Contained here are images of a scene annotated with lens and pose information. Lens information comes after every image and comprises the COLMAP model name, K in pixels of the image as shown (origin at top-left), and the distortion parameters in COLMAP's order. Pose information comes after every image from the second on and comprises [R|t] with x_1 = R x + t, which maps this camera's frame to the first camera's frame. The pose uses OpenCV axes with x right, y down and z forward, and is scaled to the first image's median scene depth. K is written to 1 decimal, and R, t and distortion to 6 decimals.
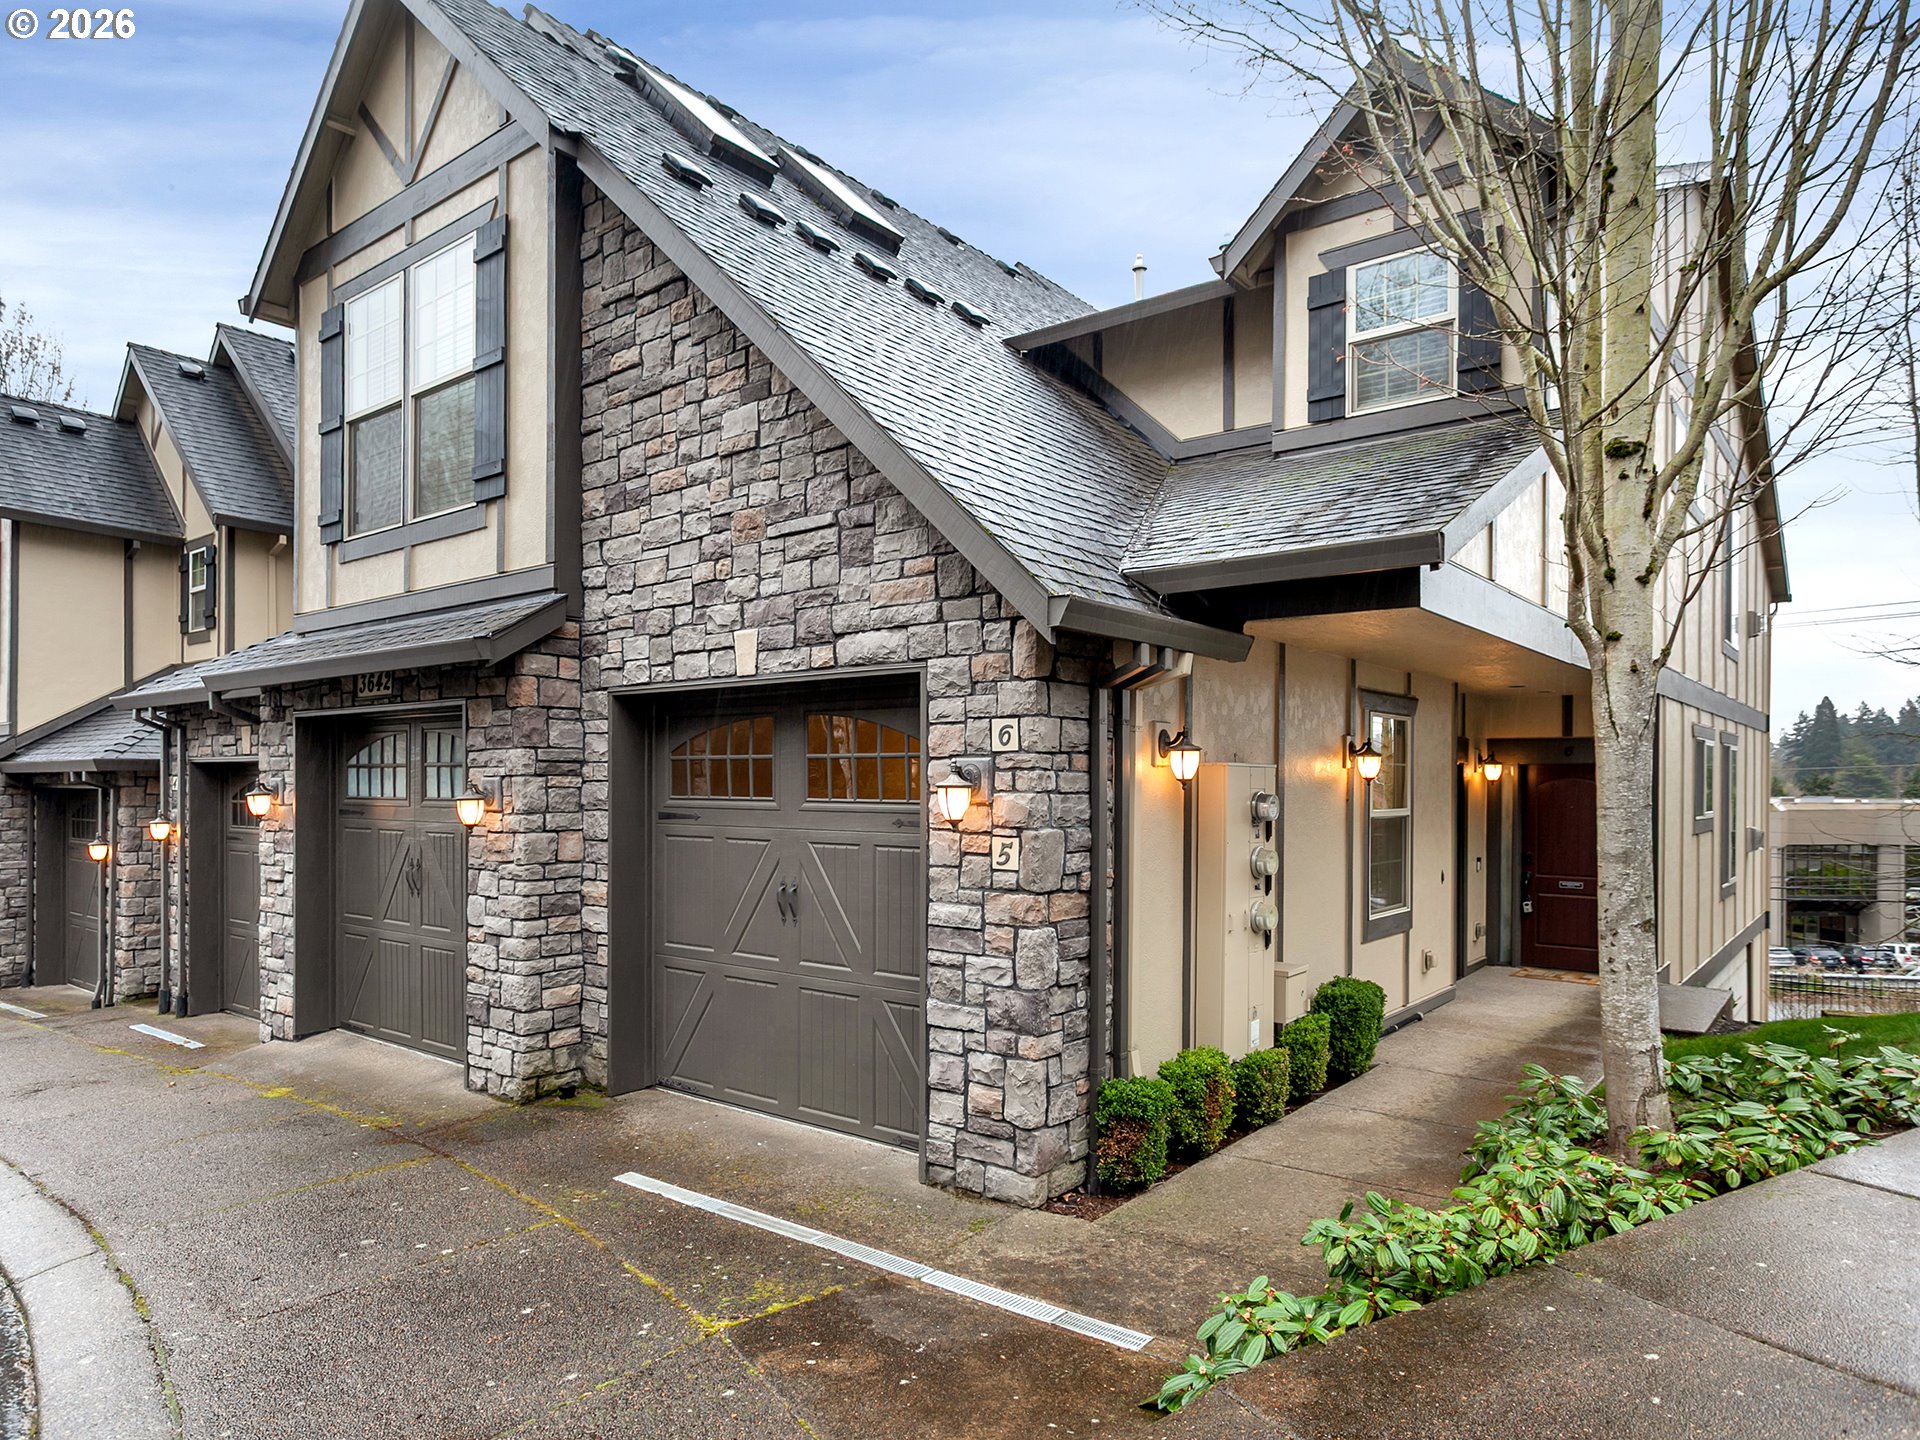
lens RADIAL K [[1182.5, 0, 959.0], [0, 1182.5, 782.4], [0, 0, 1]] dist [-0.003639, 0.000577]
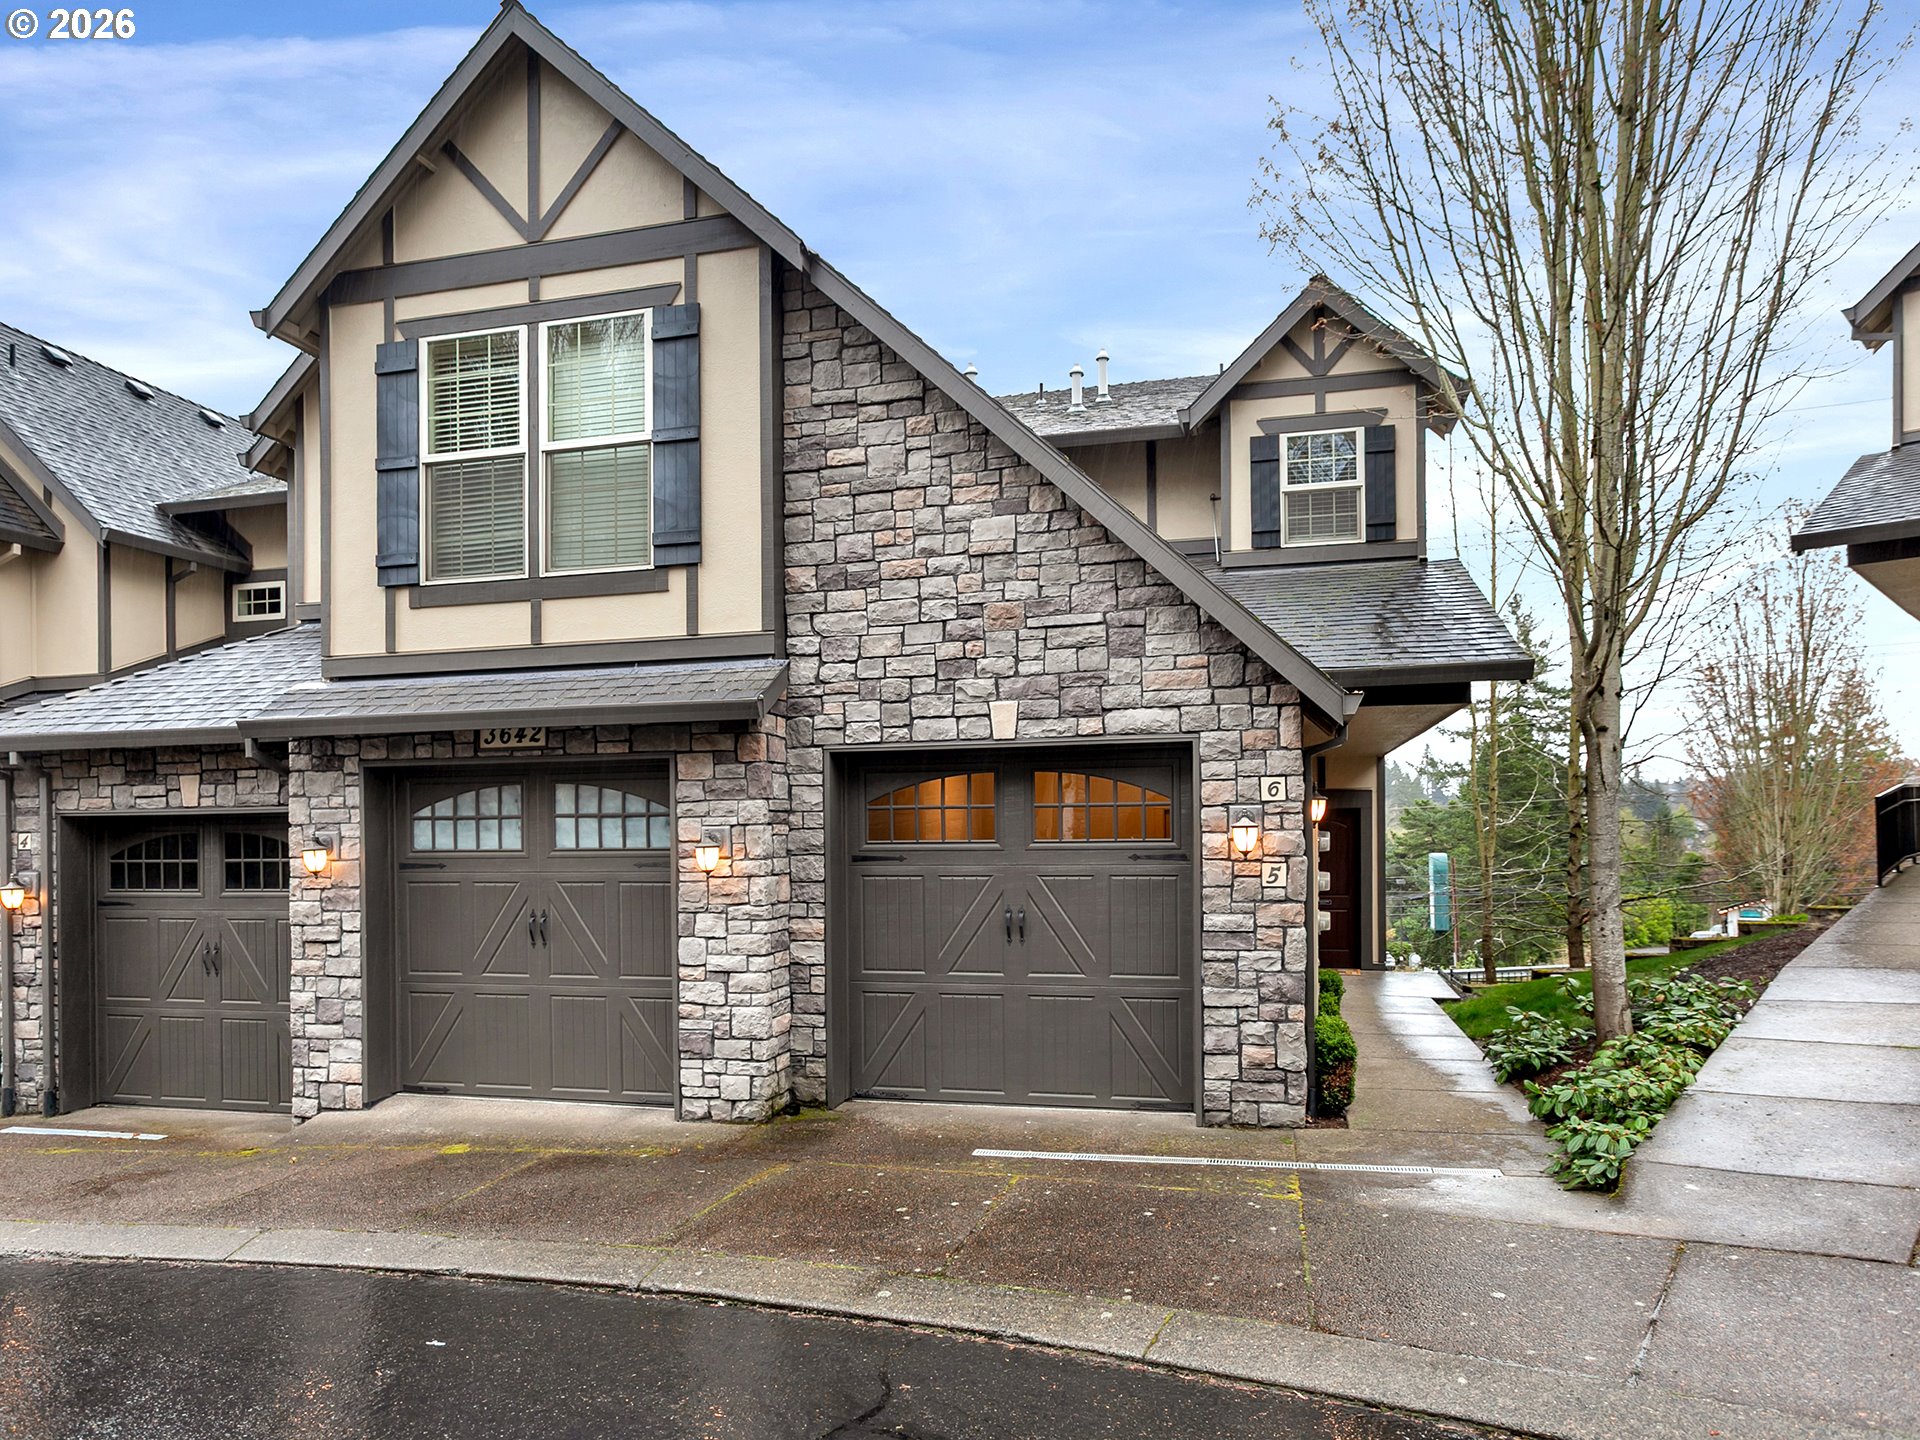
lens RADIAL K [[1231.8, 0, 960.1], [0, 1231.8, 826.5], [0, 0, 1]] dist [-0.015664, -0.000226]
pose [[0.910137, -0.011327, 0.414152, -0.715337], [0.013550, 0.999905, -0.002431, 0.001878], [-0.414086, 0.007824, 0.910204, -0.125511]]
